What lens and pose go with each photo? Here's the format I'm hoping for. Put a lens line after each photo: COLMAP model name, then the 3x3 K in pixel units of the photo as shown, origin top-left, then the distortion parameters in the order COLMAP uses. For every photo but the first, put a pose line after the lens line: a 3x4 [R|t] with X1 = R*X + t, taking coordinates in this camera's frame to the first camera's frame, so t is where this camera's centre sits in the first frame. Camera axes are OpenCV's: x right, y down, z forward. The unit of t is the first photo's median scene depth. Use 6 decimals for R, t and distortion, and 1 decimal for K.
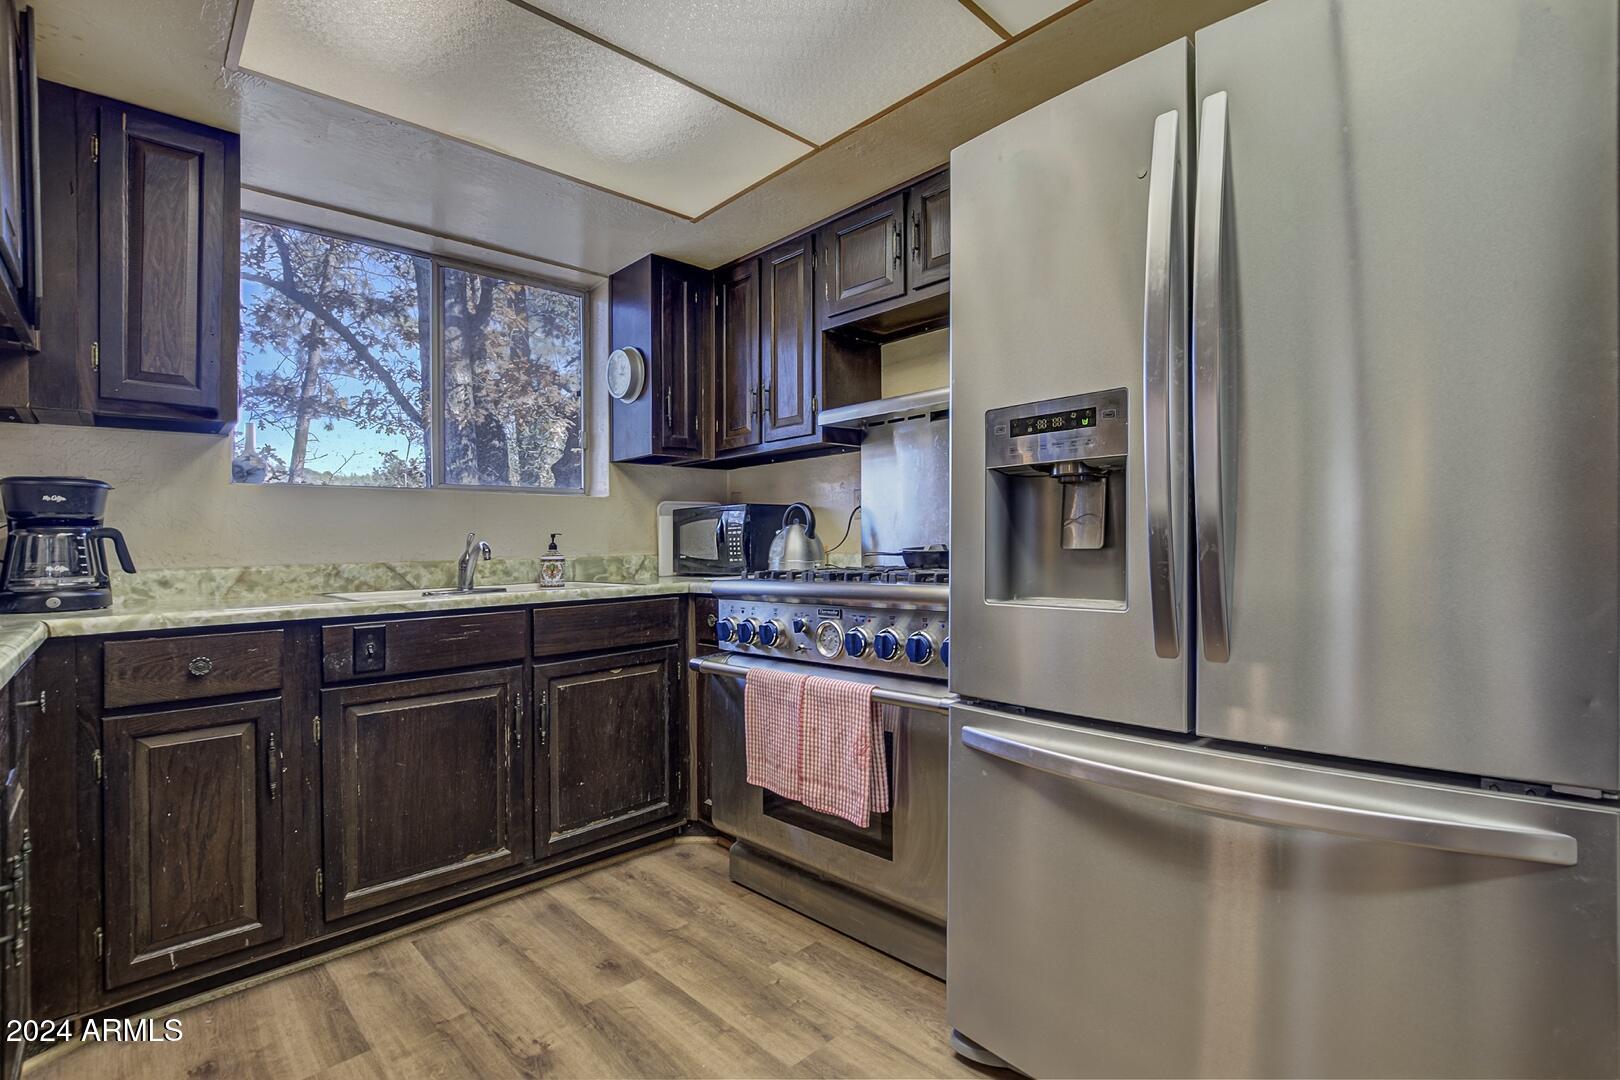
lens RADIAL K [[746.2, 0, 818.9], [0, 746.2, 540.1], [0, 0, 1]] dist [0.001373, 0.000758]
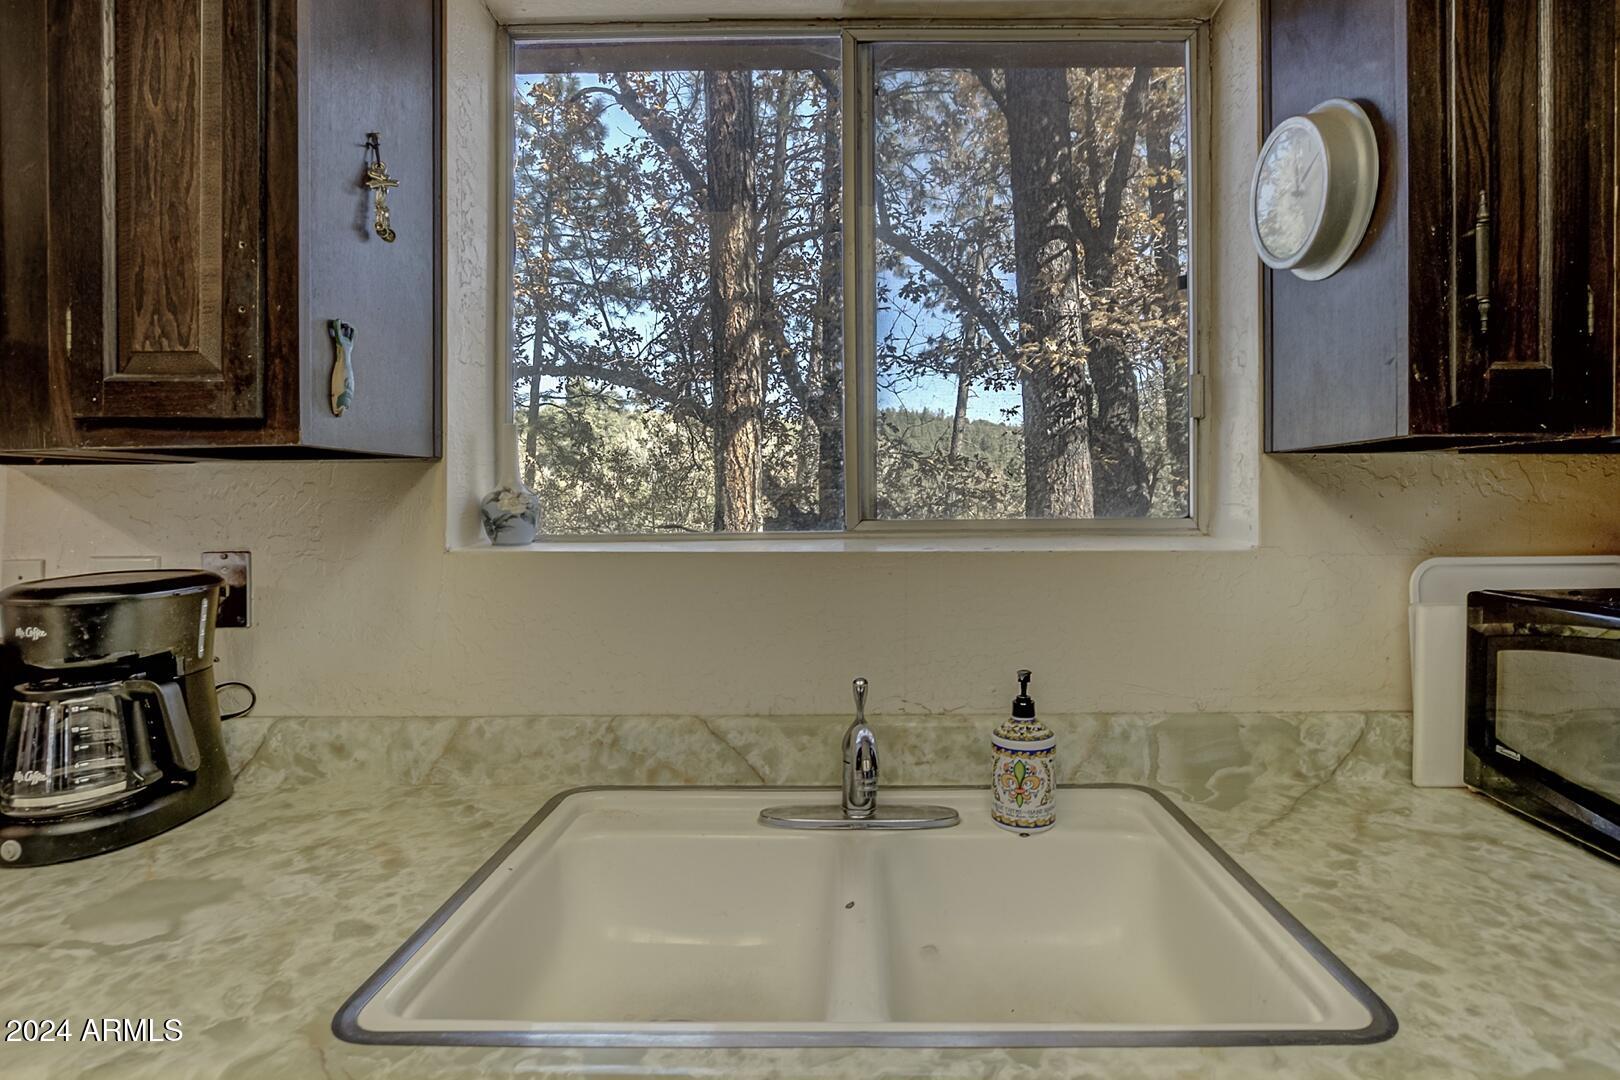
lens RADIAL K [[746.2, 0, 898.7], [0, 746.2, 488.5], [0, 0, 1]] dist [0.001373, 0.000758]
pose [[0.724966, 0.015056, -0.688620, -0.172116], [-0.001046, 0.999784, 0.020759, -0.102997], [0.688784, -0.014329, 0.724825, 0.669410]]
